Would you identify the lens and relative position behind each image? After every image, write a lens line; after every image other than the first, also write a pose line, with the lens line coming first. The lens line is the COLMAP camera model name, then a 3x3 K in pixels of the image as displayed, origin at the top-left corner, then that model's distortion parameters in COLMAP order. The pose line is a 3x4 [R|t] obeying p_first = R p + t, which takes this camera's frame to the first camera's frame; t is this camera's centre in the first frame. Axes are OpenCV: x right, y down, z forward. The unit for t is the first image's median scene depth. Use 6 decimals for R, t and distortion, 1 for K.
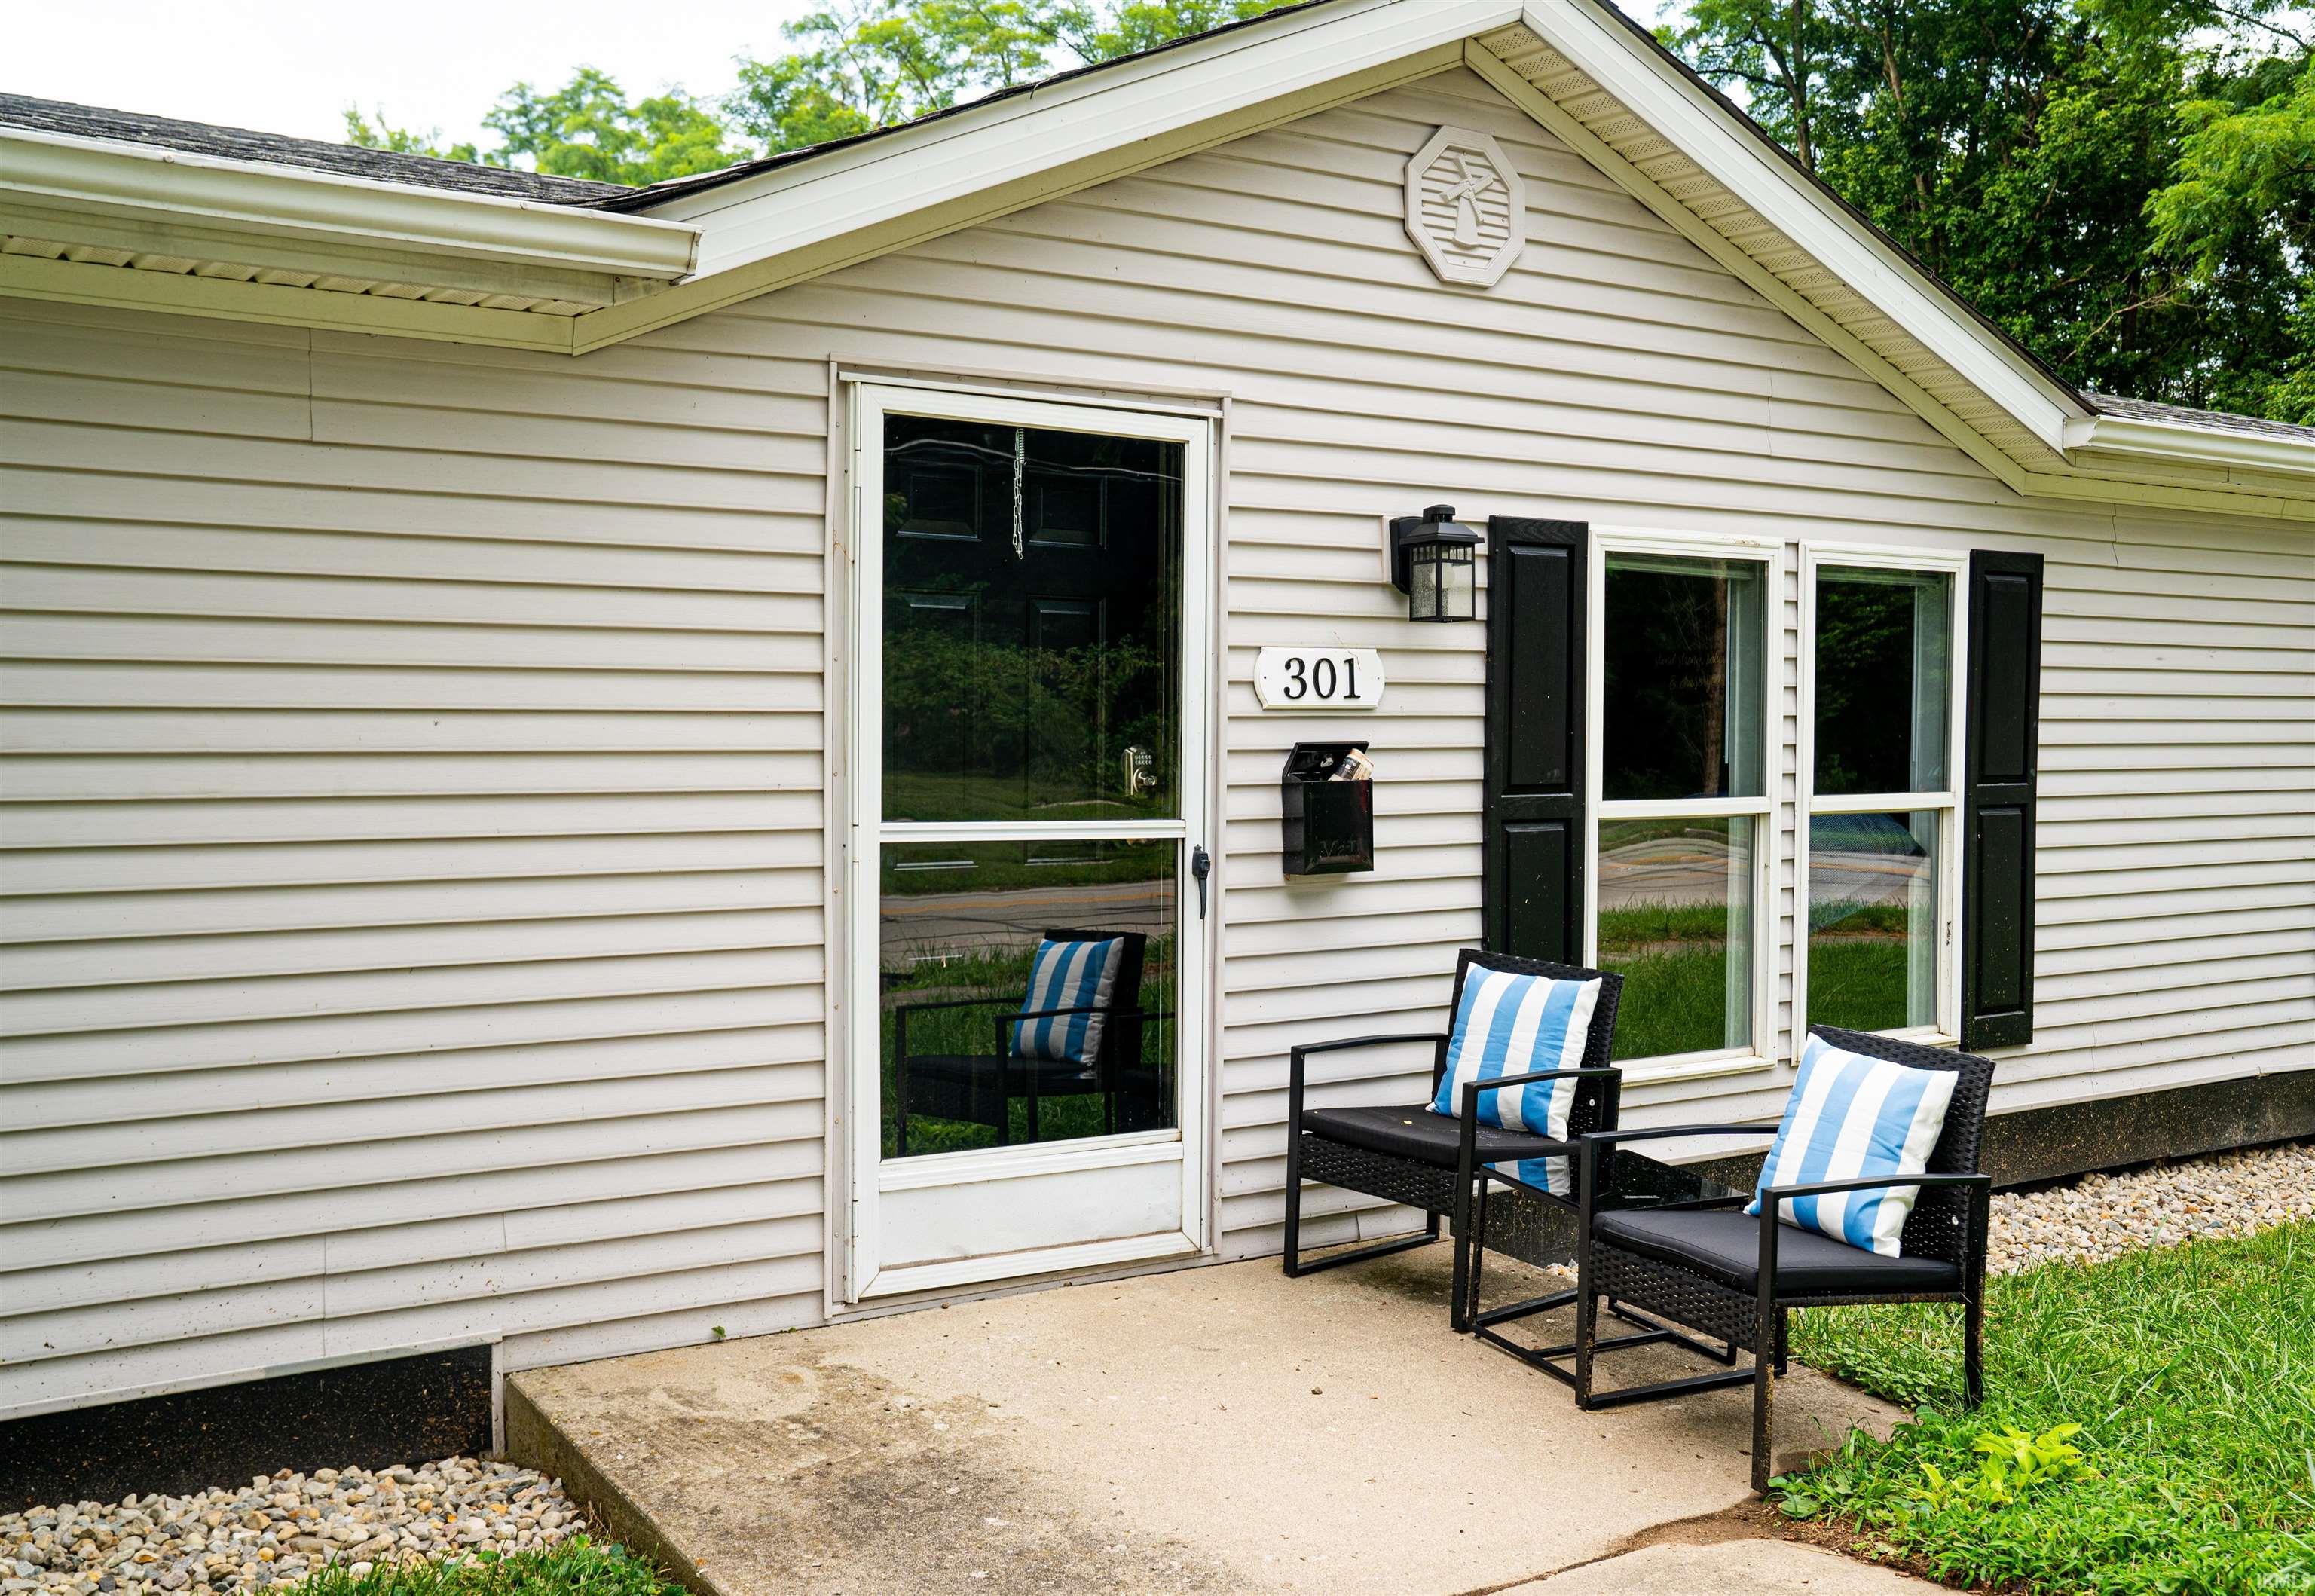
lens RADIAL K [[2228.0, 0, 1153.5], [0, 2228.0, 793.7], [0, 0, 1]] dist [-0.000780, 0.000000]
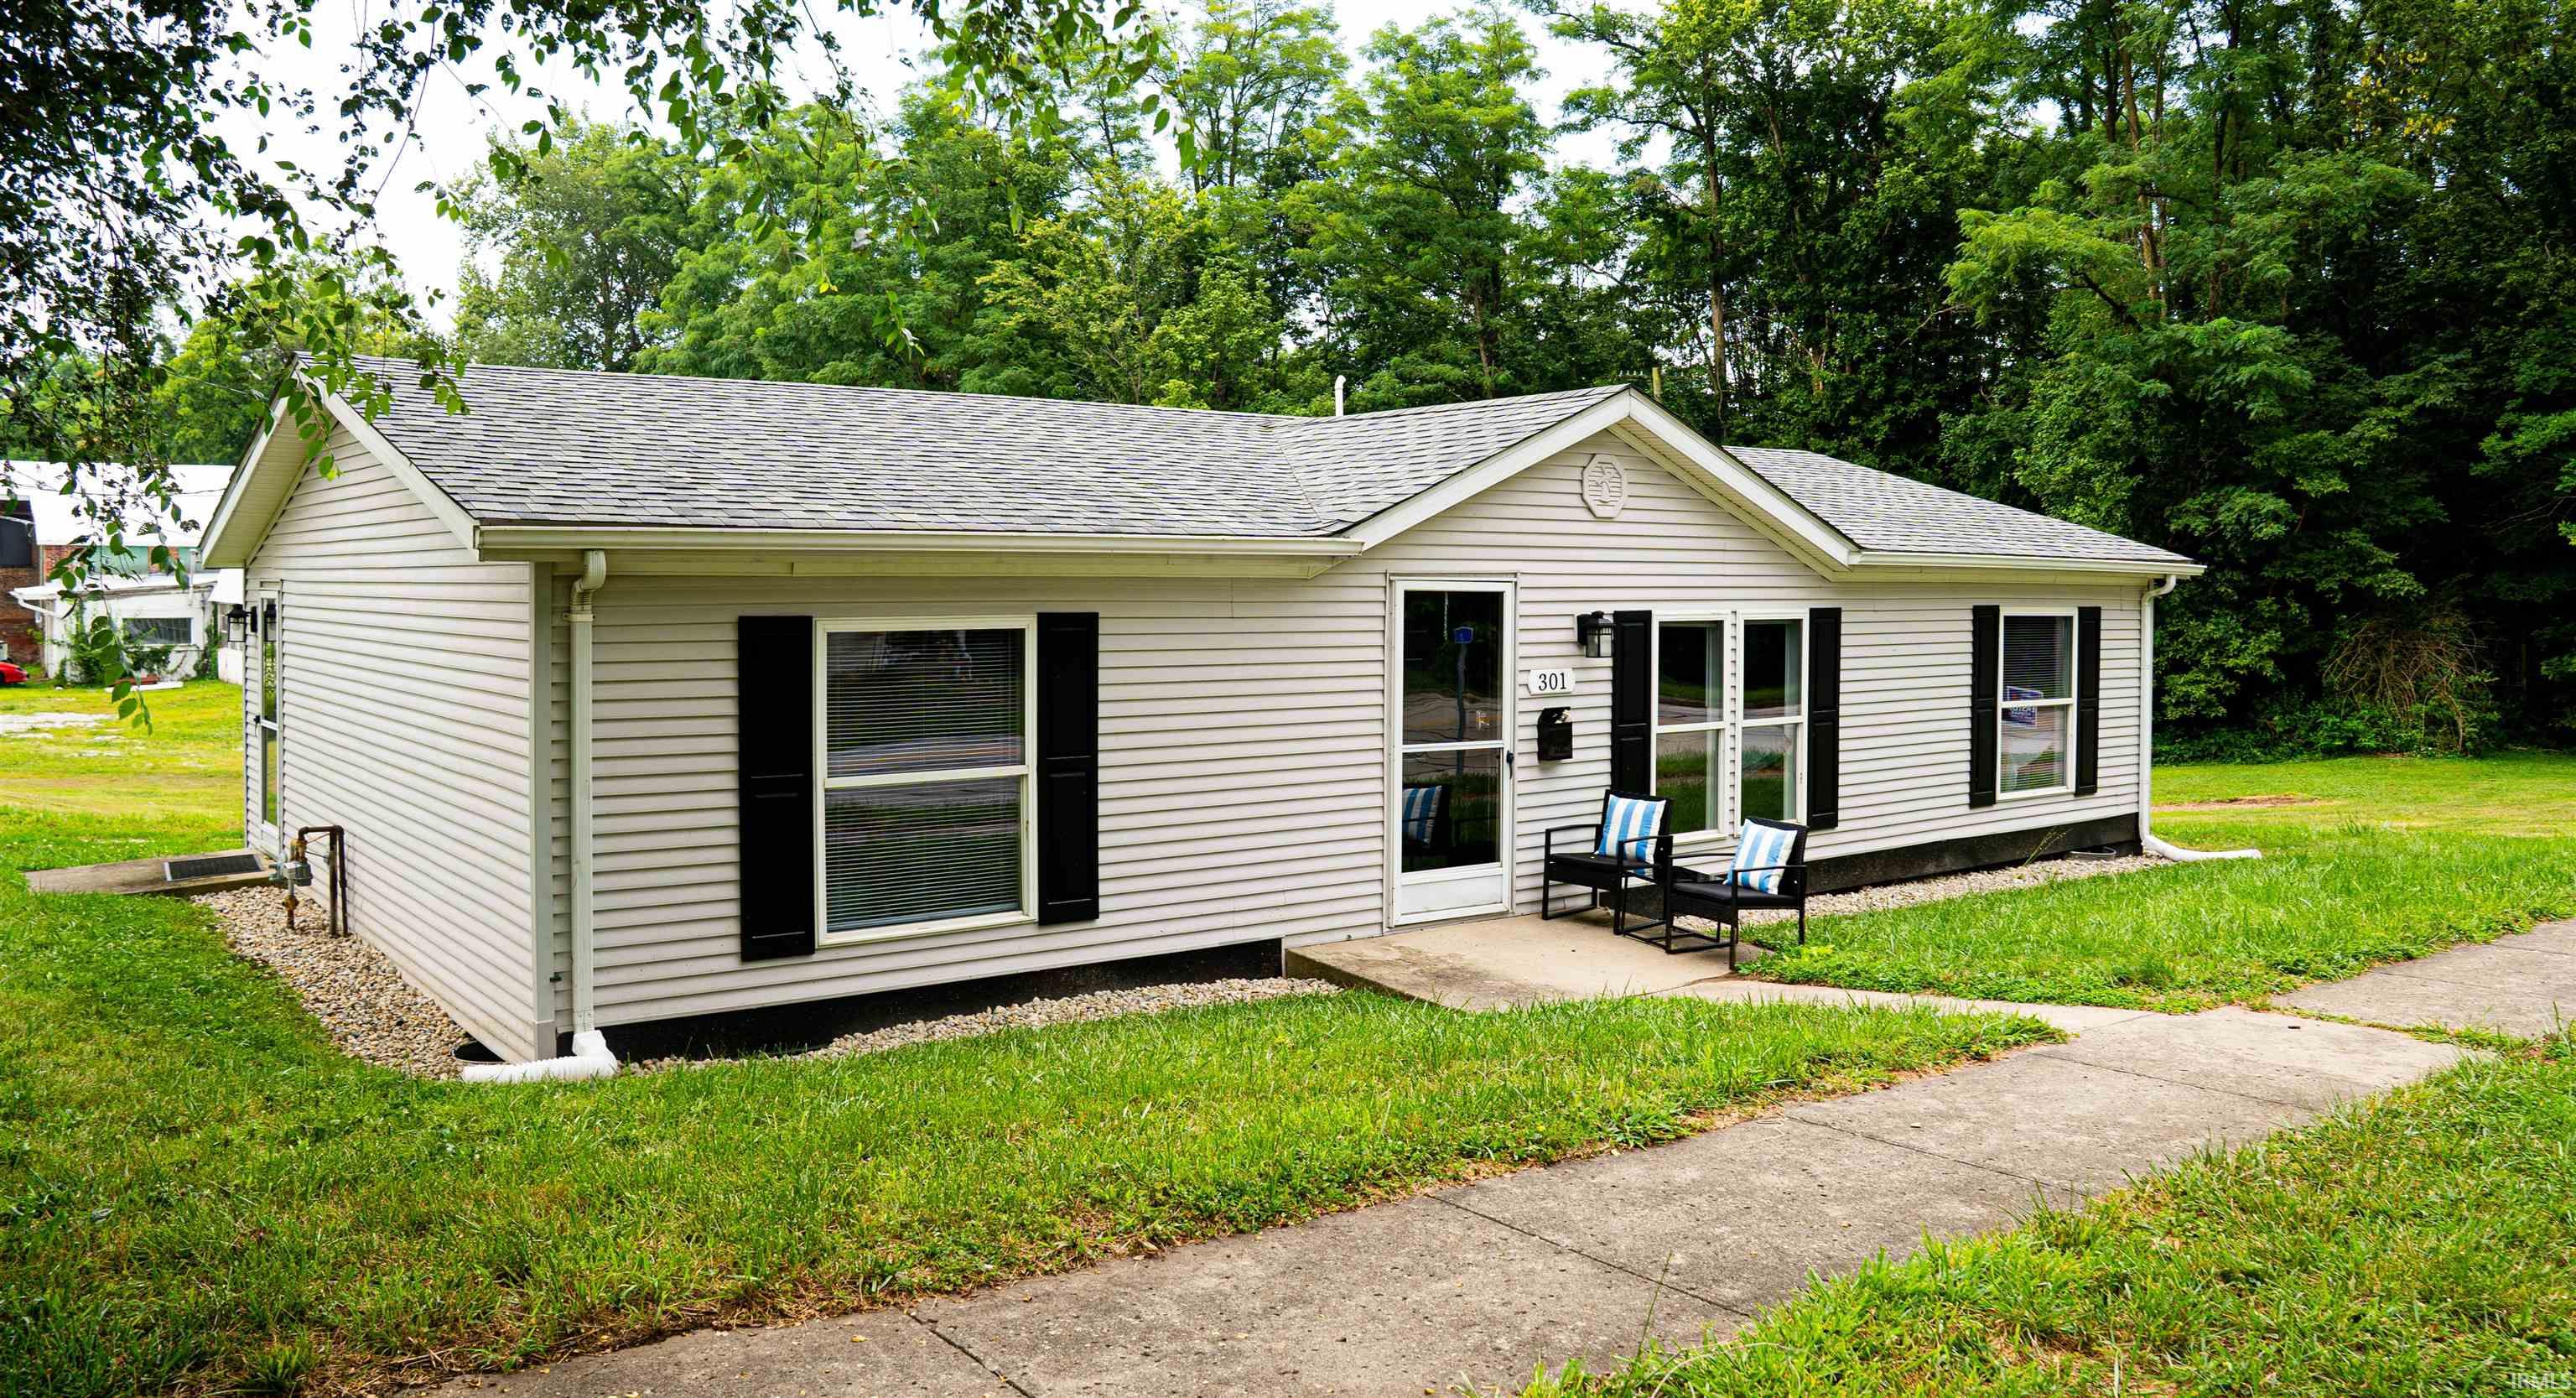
lens RADIAL K [[1959.3, 0, 1283.6], [0, 1959.3, 612.7], [0, 0, 1]] dist [-0.106300, 0.004637]
pose [[0.997691, -0.003435, 0.067833, -0.358525], [0.004408, 0.999890, -0.014195, -0.095333], [-0.067776, 0.014462, 0.997596, -1.115566]]
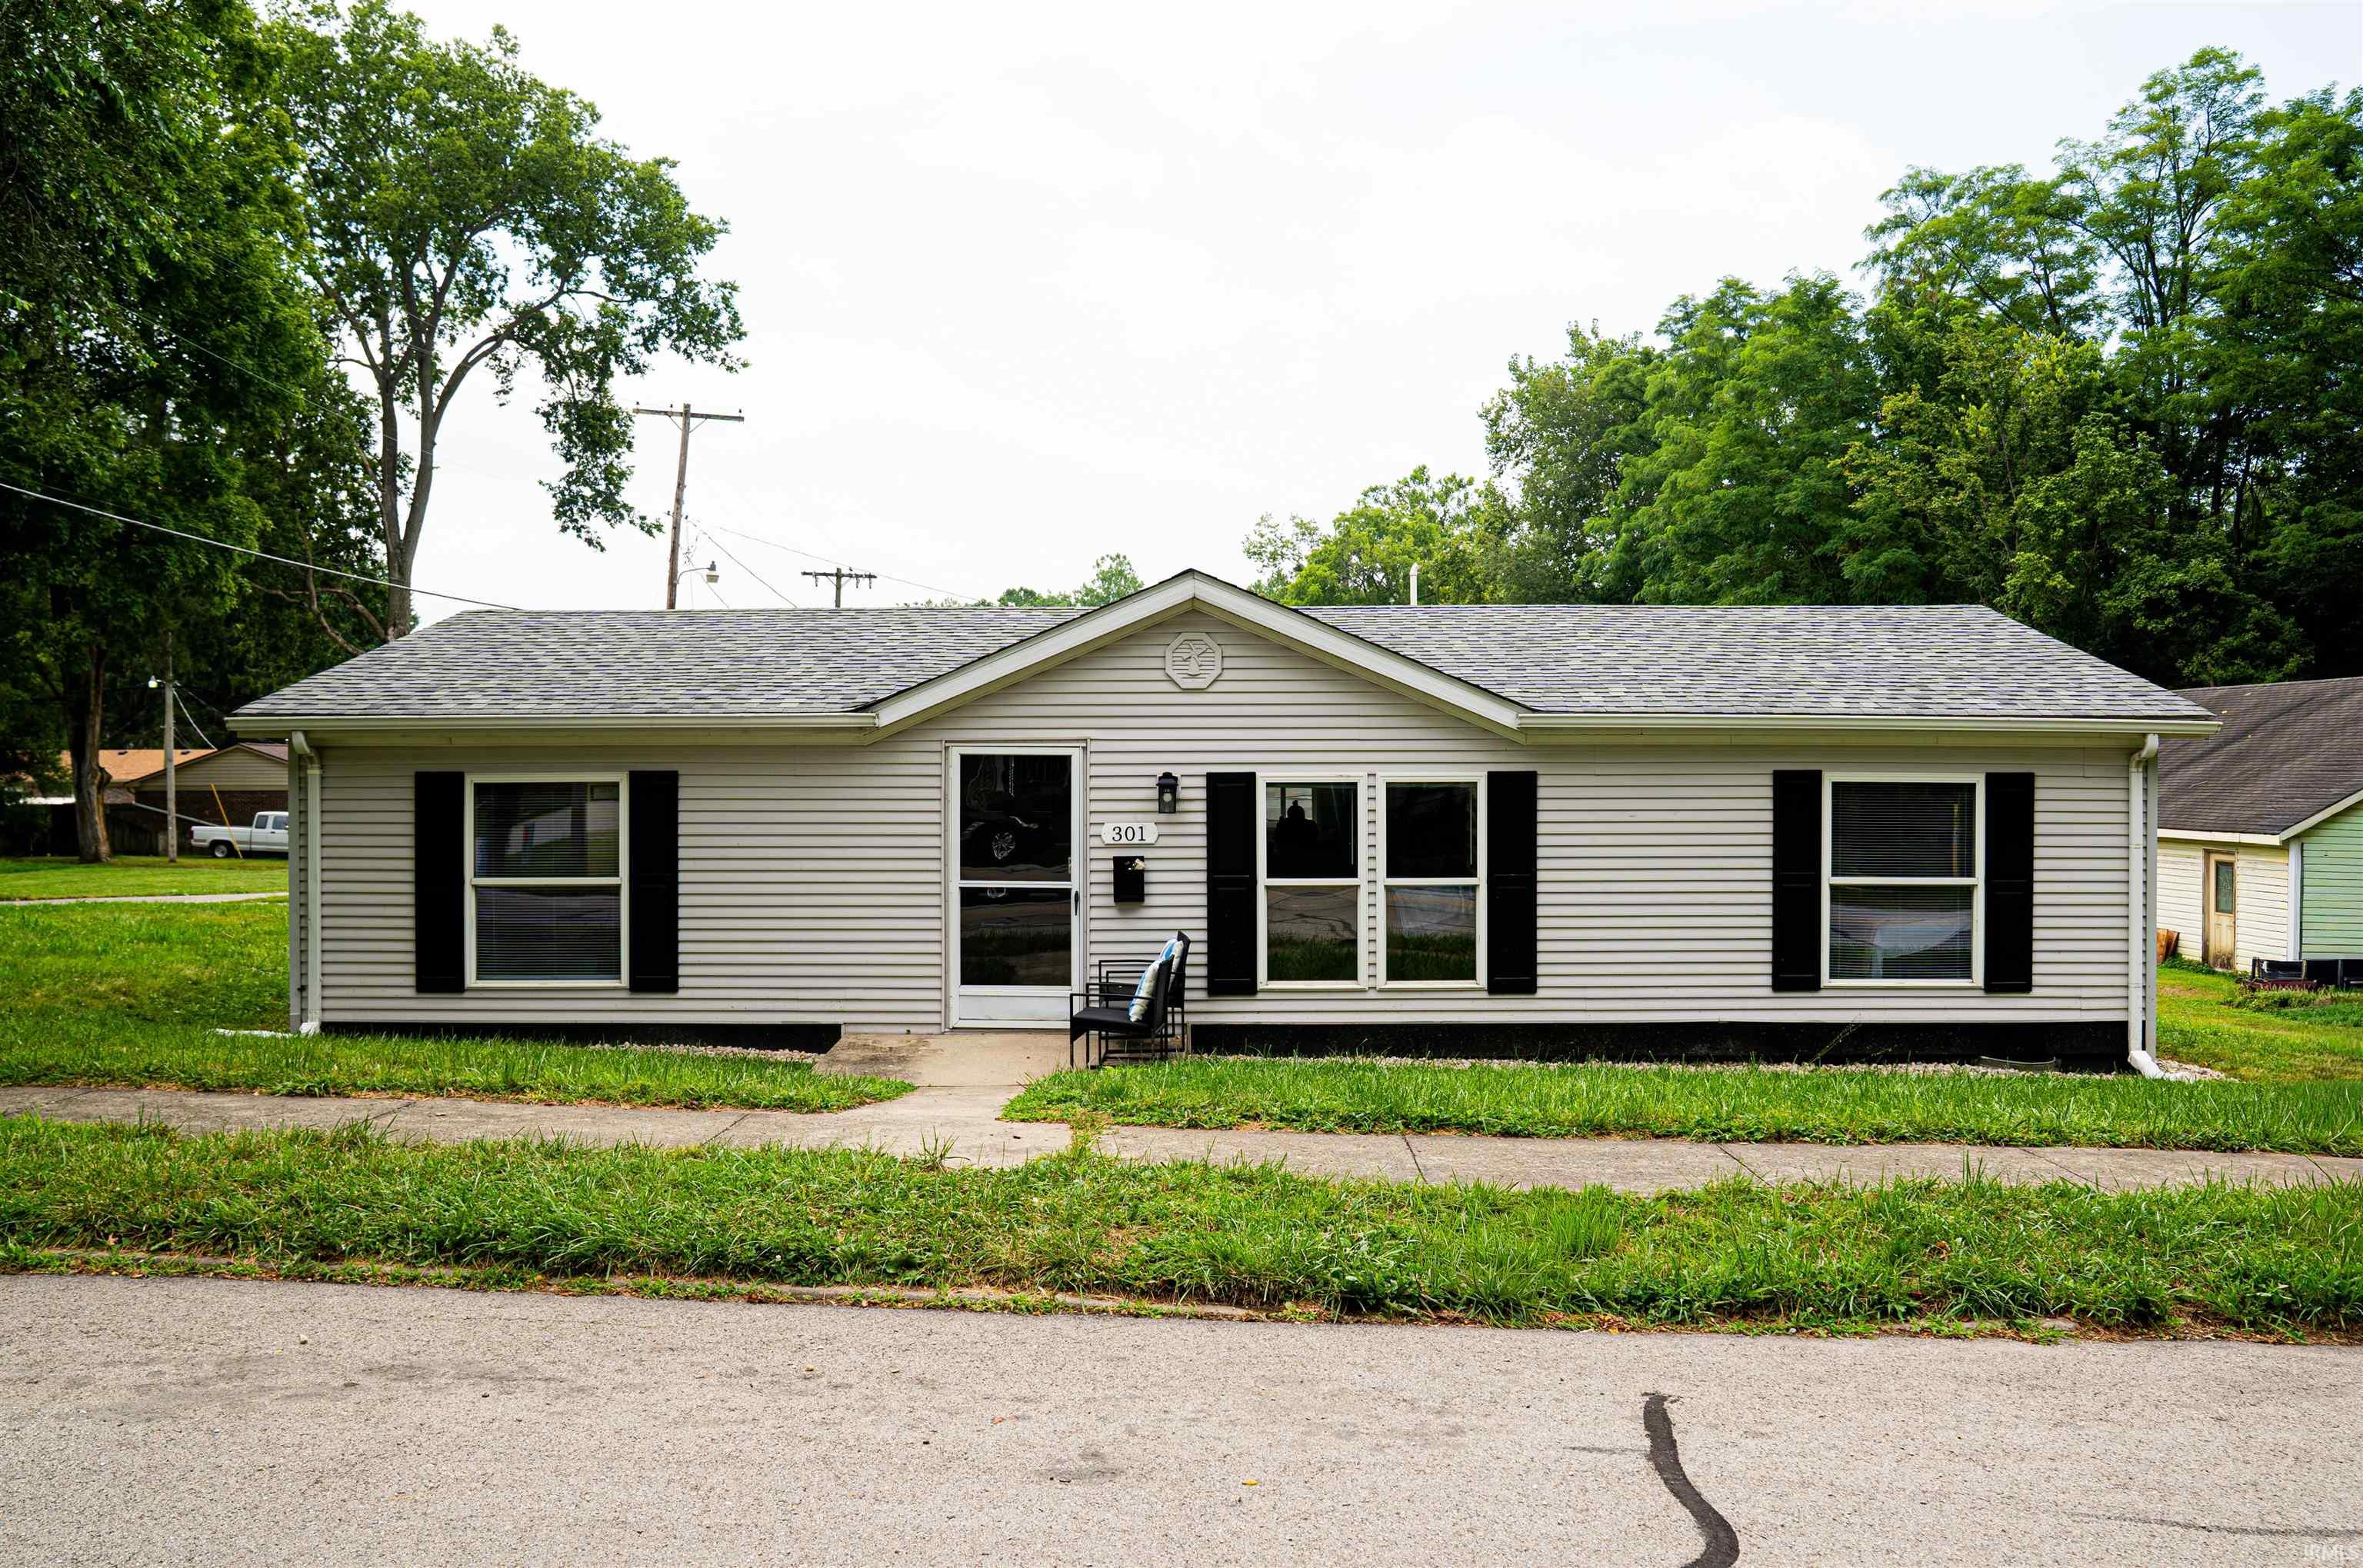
lens RADIAL K [[1969.0, 0, 1186.6], [0, 1969.0, 791.4], [0, 0, 1]] dist [-0.044107, -0.002245]
pose [[0.817149, -0.001651, -0.576424, 1.537039], [-0.012869, 0.999694, -0.021107, -0.051668], [0.576282, 0.024666, 0.816878, -0.983797]]
